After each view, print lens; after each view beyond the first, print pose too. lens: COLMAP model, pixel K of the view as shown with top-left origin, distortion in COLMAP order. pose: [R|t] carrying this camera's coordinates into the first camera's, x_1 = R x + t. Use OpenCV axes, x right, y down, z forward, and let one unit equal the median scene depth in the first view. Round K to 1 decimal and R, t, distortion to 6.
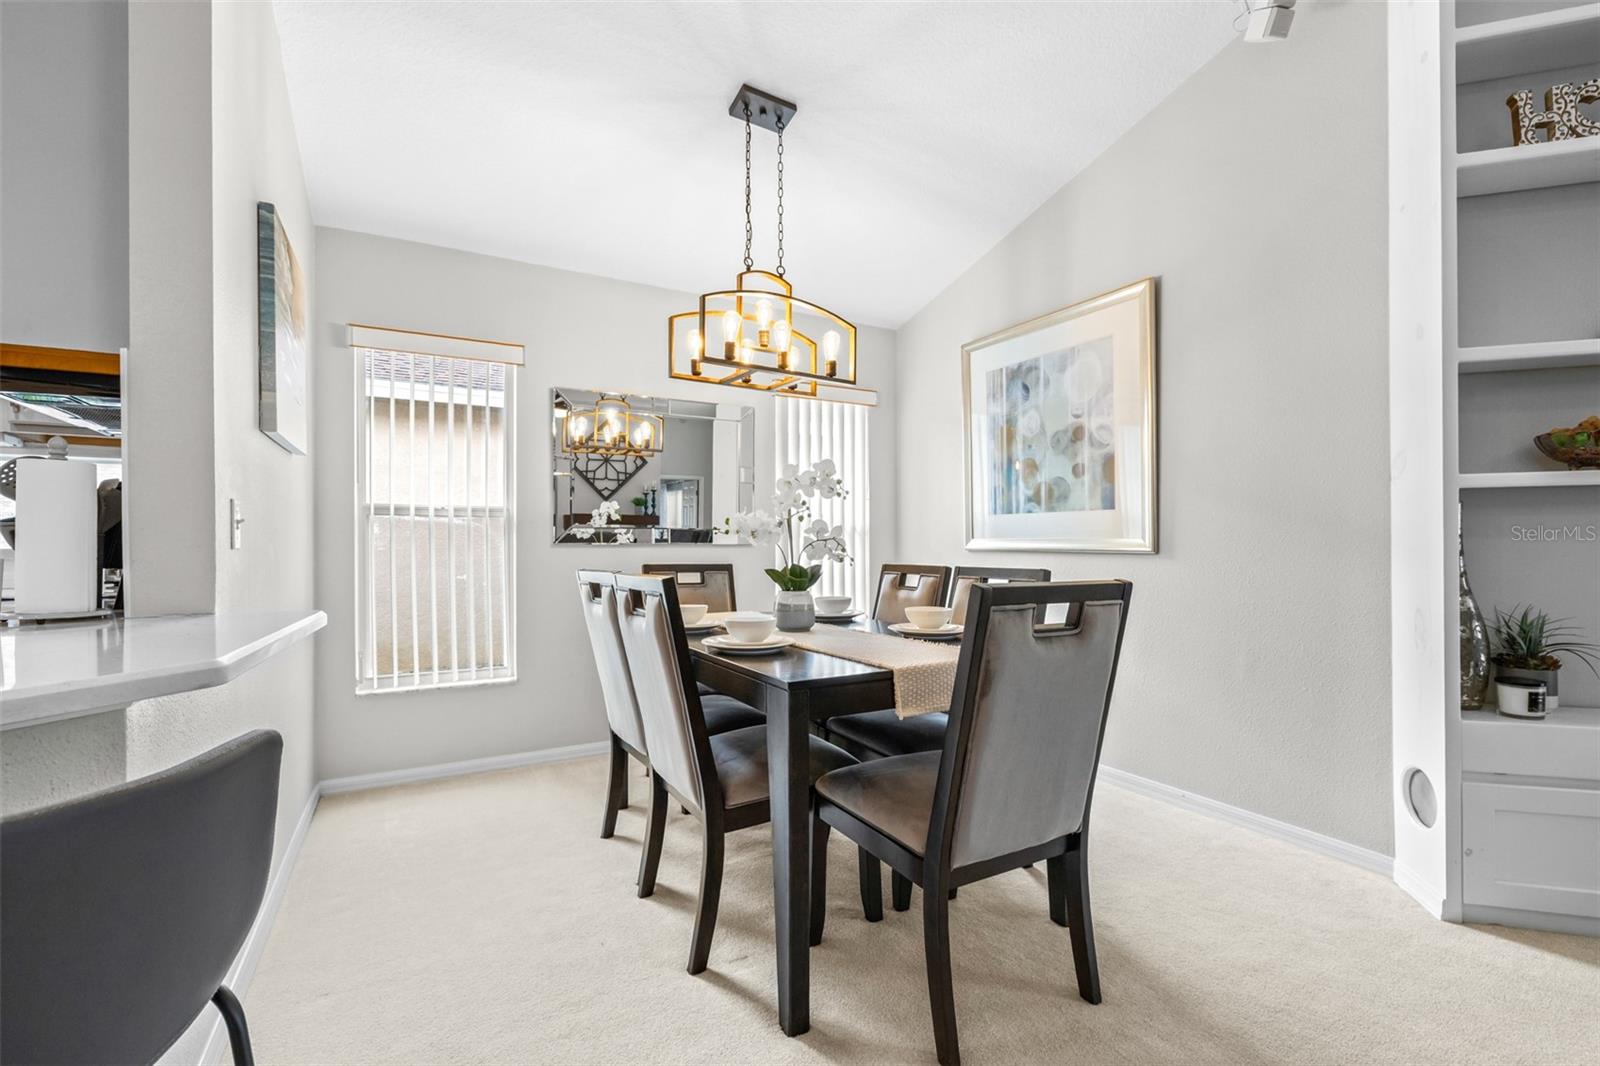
lens RADIAL K [[683.5, 0, 798.8], [0, 683.5, 543.4], [0, 0, 1]] dist [0.000499, -0.000851]
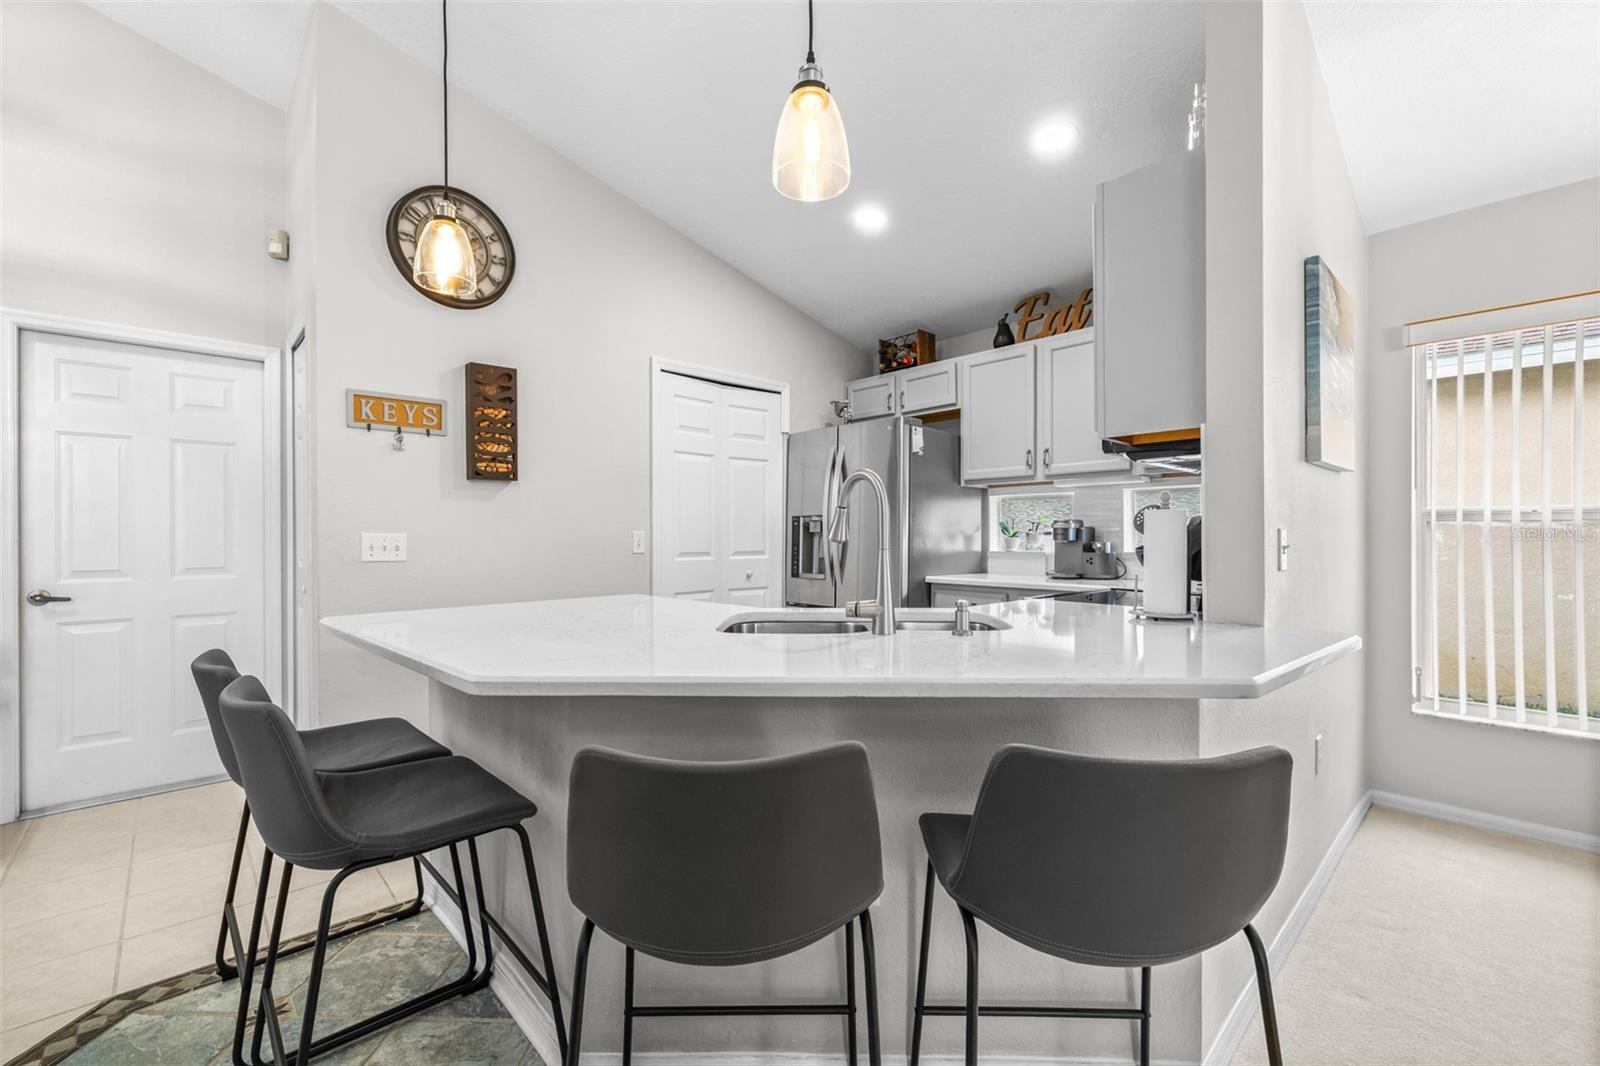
lens RADIAL K [[683.5, 0, 796.1], [0, 683.5, 536.2], [0, 0, 1]] dist [0.000499, -0.000851]
pose [[0.238920, 0.010790, -0.970979, 0.082136], [0.003033, 0.999925, 0.011858, -0.046404], [0.971035, -0.005778, 0.238869, -0.065306]]
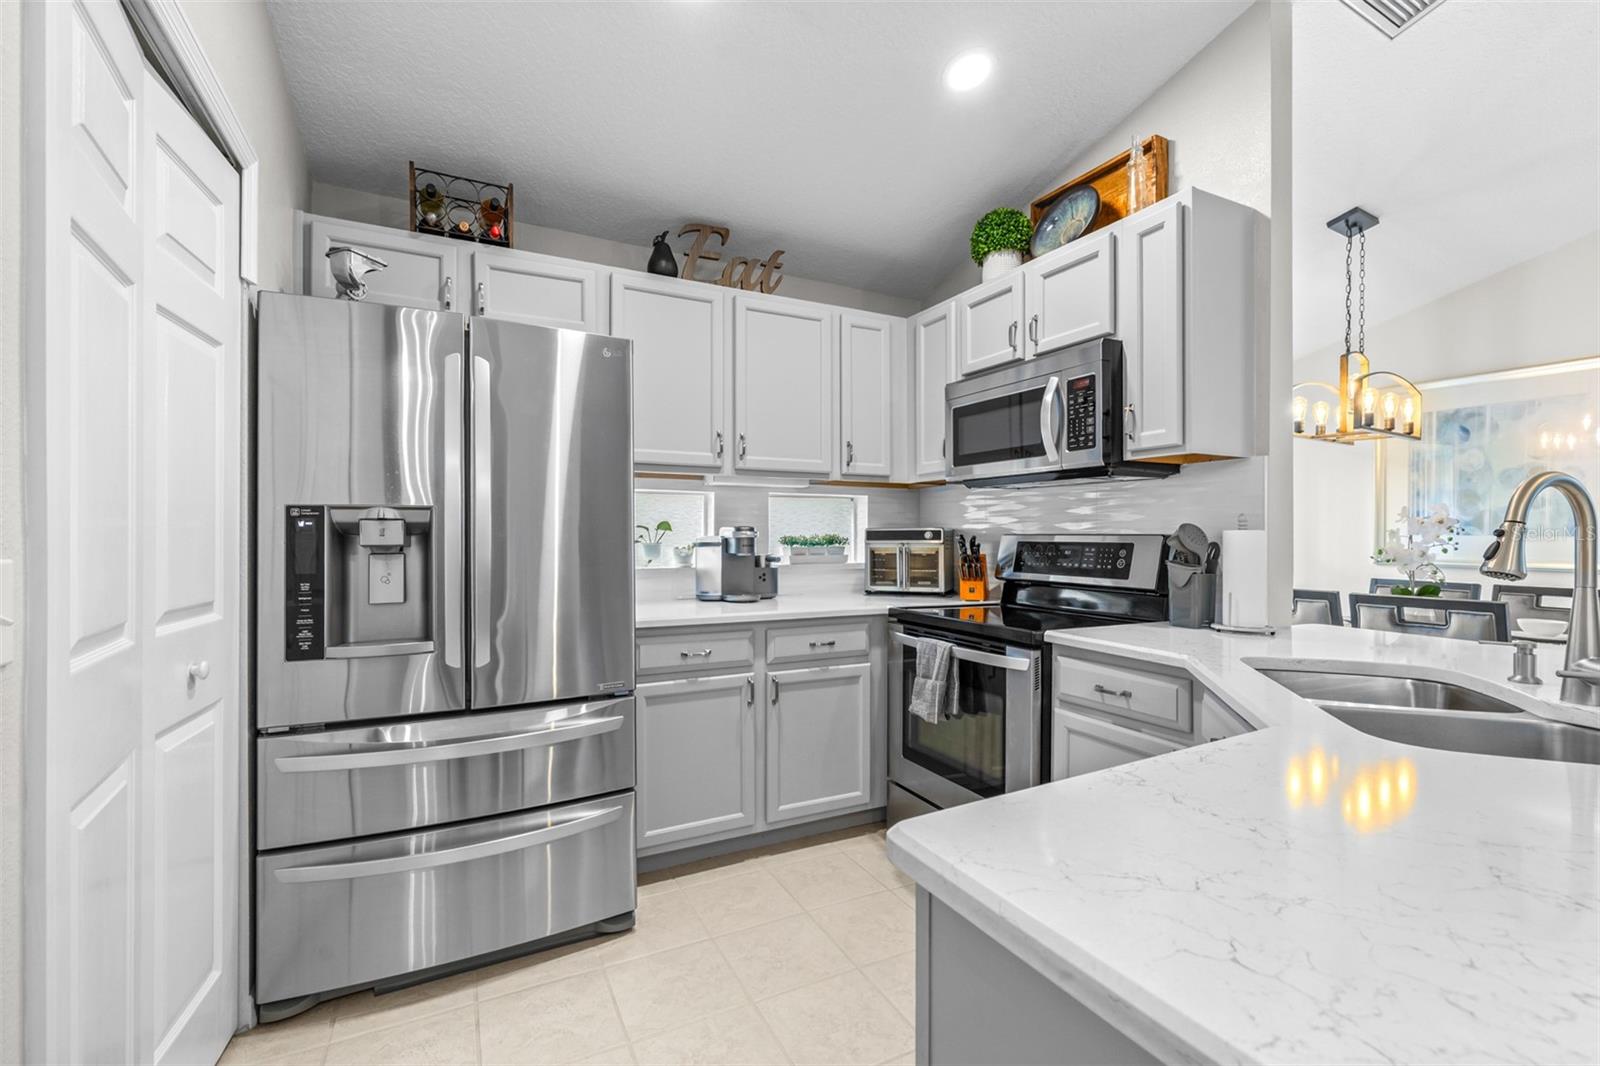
lens RADIAL K [[683.5, 0, 791.1], [0, 683.5, 539.1], [0, 0, 1]] dist [0.000499, -0.000851]
pose [[0.999341, 0.010985, -0.034595, -1.162268], [-0.010711, 0.999910, 0.008089, -0.053030], [0.034681, -0.007713, 0.999369, -0.328636]]
